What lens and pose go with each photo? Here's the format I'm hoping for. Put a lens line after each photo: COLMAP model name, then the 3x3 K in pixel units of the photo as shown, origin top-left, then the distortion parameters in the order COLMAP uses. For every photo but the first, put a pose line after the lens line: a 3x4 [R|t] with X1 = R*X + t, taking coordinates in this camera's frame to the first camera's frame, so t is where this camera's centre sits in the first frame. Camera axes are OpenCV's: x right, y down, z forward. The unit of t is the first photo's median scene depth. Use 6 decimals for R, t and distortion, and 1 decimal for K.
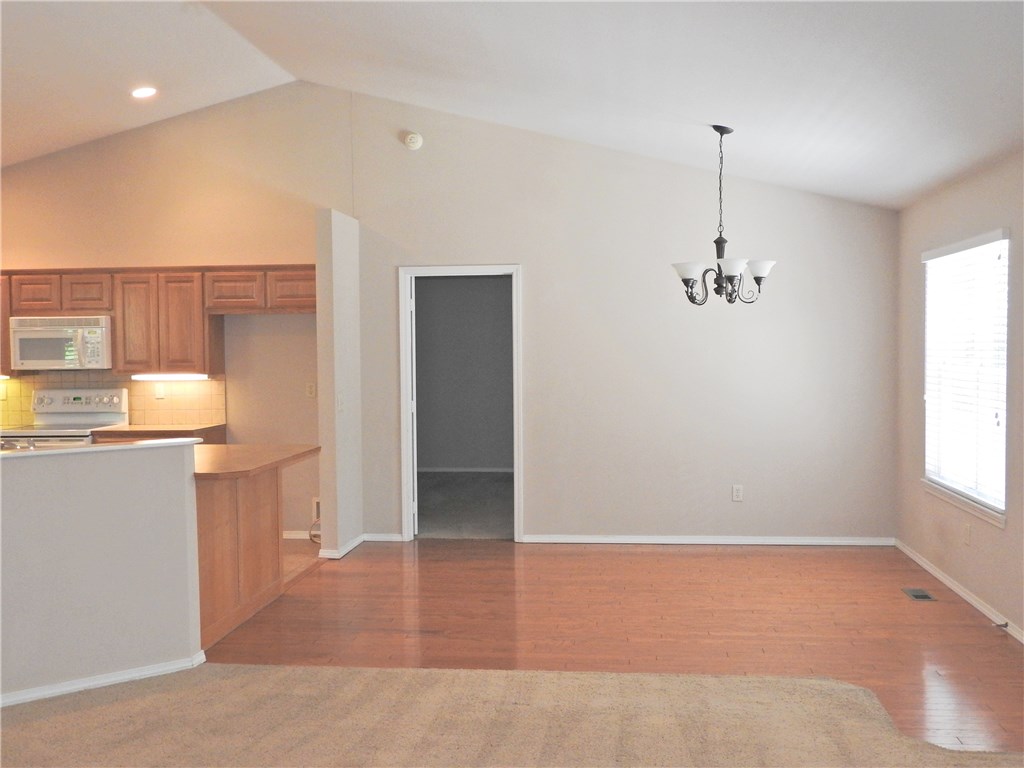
lens RADIAL K [[1062.8, 0, 512.0], [0, 1062.8, 384.0], [0, 0, 1]] dist [-0.006383, -0.003897]
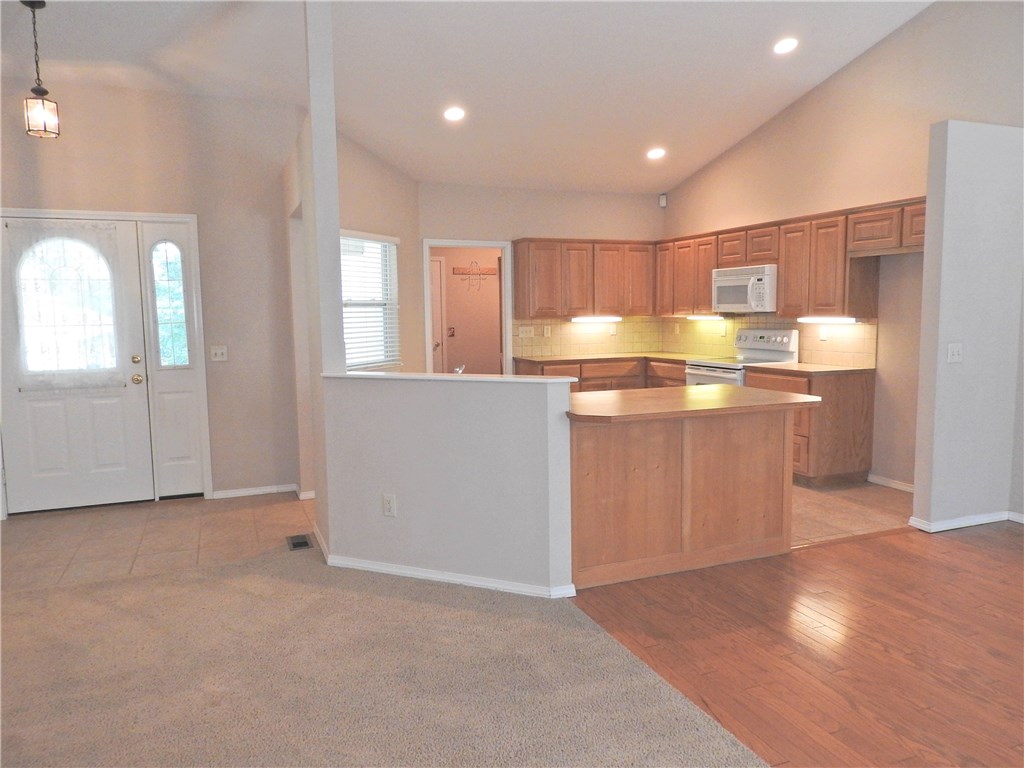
lens RADIAL K [[721.8, 0, 512.0], [0, 721.8, 384.0], [0, 0, 1]] dist [0.006341, -0.003219]
pose [[0.472362, 0.094875, -0.876284, 0.169146], [-0.025510, 0.995245, 0.094003, -0.003030], [0.881035, -0.022049, 0.472536, 0.390519]]
